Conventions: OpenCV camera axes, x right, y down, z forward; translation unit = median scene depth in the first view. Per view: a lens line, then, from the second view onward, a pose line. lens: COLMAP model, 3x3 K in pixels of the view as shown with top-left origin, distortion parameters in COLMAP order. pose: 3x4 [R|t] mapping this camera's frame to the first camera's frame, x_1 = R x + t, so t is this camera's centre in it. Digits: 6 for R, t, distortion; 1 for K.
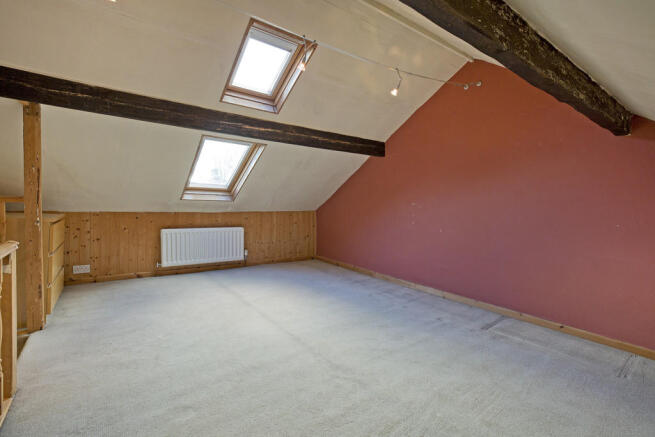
lens RADIAL K [[308.2, 0, 332.9], [0, 308.2, 198.4], [0, 0, 1]] dist [-0.000278, 0.000279]
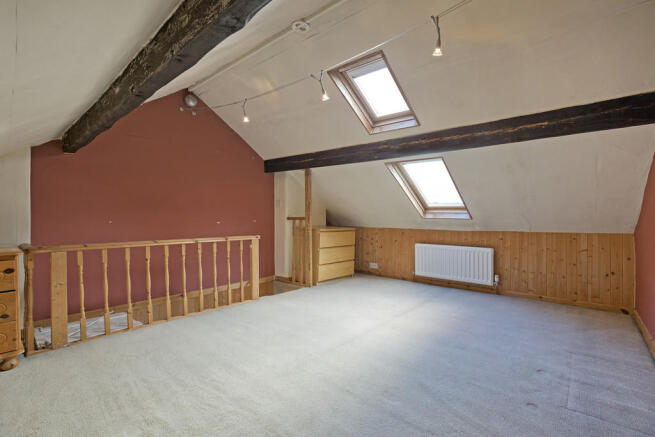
lens RADIAL K [[308.2, 0, 327.6], [0, 308.2, 224.3], [0, 0, 1]] dist [-0.000278, 0.000279]
pose [[0.215427, 0.000285, -0.976520, 0.499776], [0.009879, 0.999948, 0.002471, 0.018066], [0.976470, -0.010179, 0.215414, 0.375962]]
